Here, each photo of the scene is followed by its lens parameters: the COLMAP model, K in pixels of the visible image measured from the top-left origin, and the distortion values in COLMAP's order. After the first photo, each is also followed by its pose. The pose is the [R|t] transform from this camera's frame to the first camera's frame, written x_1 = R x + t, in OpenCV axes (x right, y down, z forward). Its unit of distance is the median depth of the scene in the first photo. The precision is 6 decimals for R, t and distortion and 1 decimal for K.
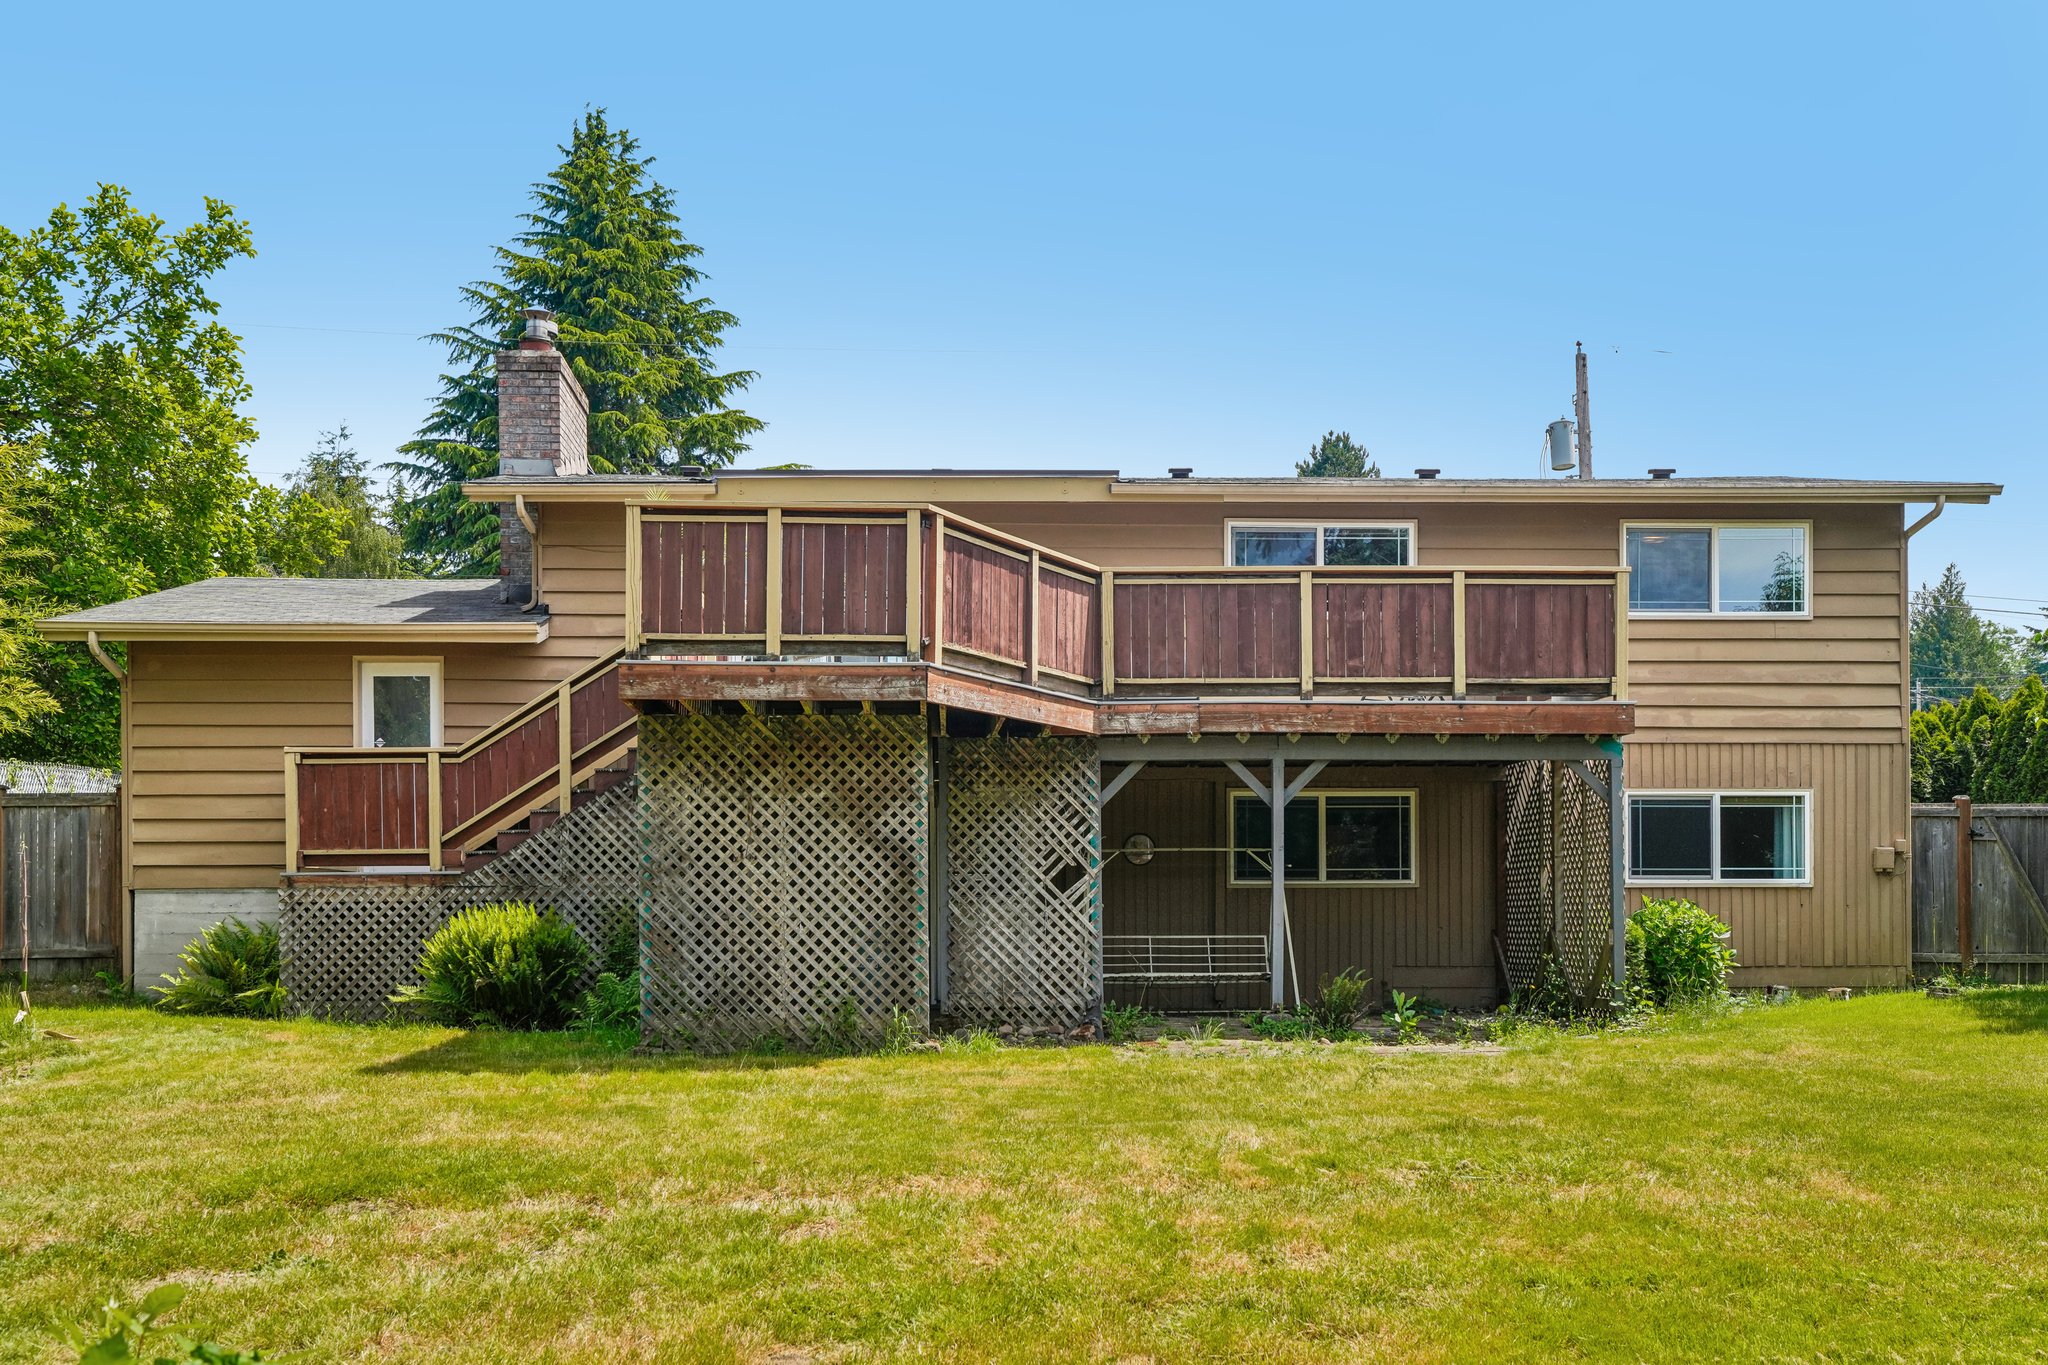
lens RADIAL K [[2070.0, 0, 1024.0], [0, 2070.0, 682.5], [0, 0, 1]] dist [0.032406, 0.020340]
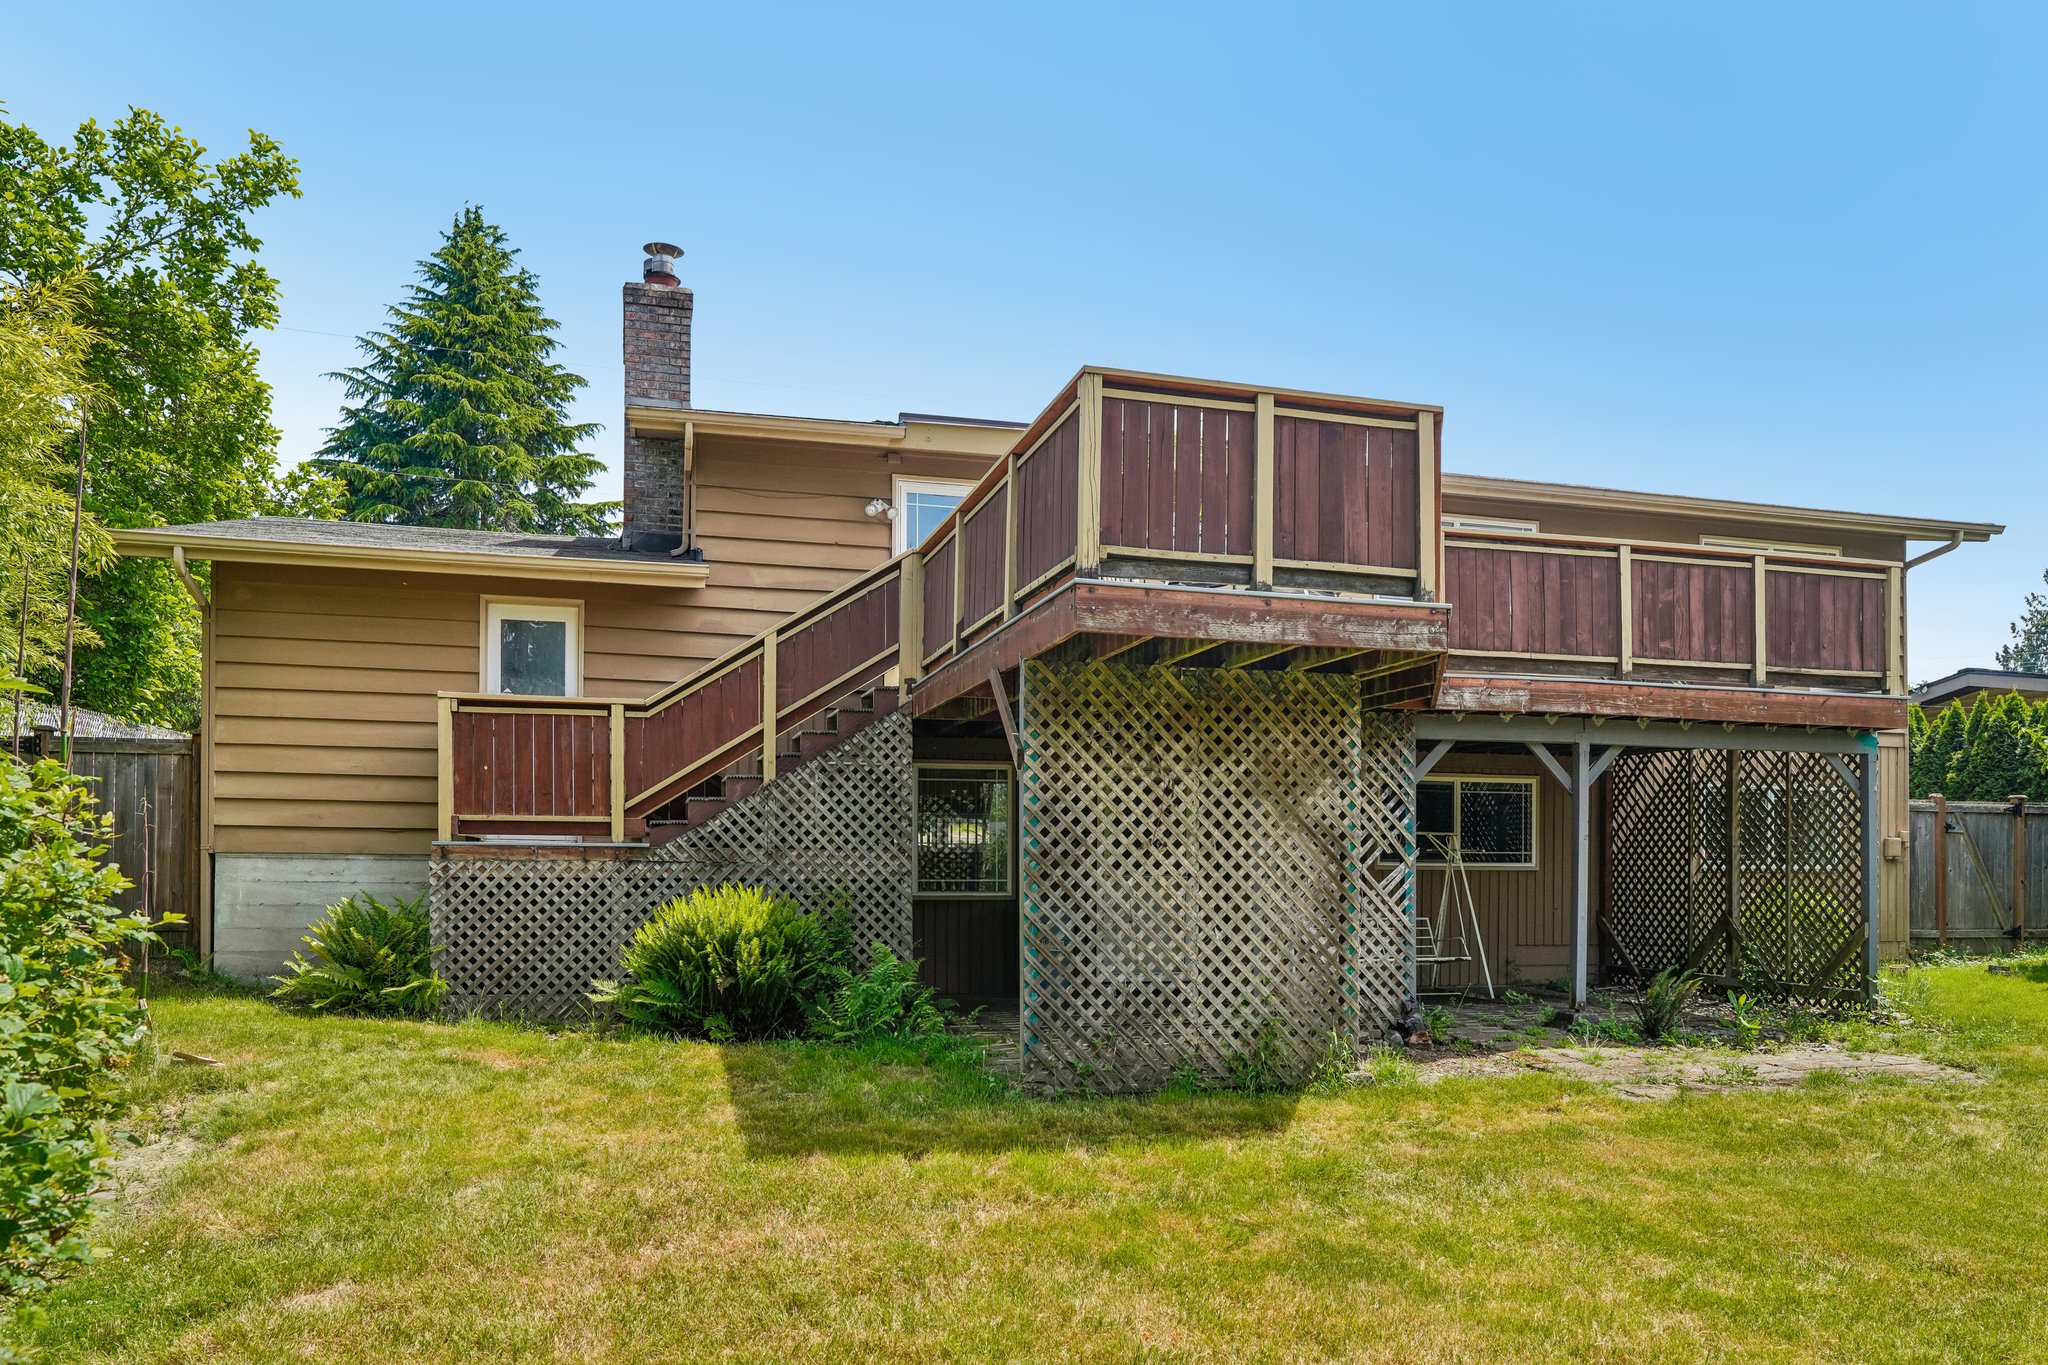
lens RADIAL K [[1443.8, 0, 1023.4], [0, 1443.8, 723.1], [0, 0, 1]] dist [-0.045039, 0.028695]
pose [[0.975830, 0.034887, 0.215730, -0.251825], [-0.039139, 0.999114, 0.015467, 0.026078], [-0.214999, -0.023537, 0.976331, 0.389779]]
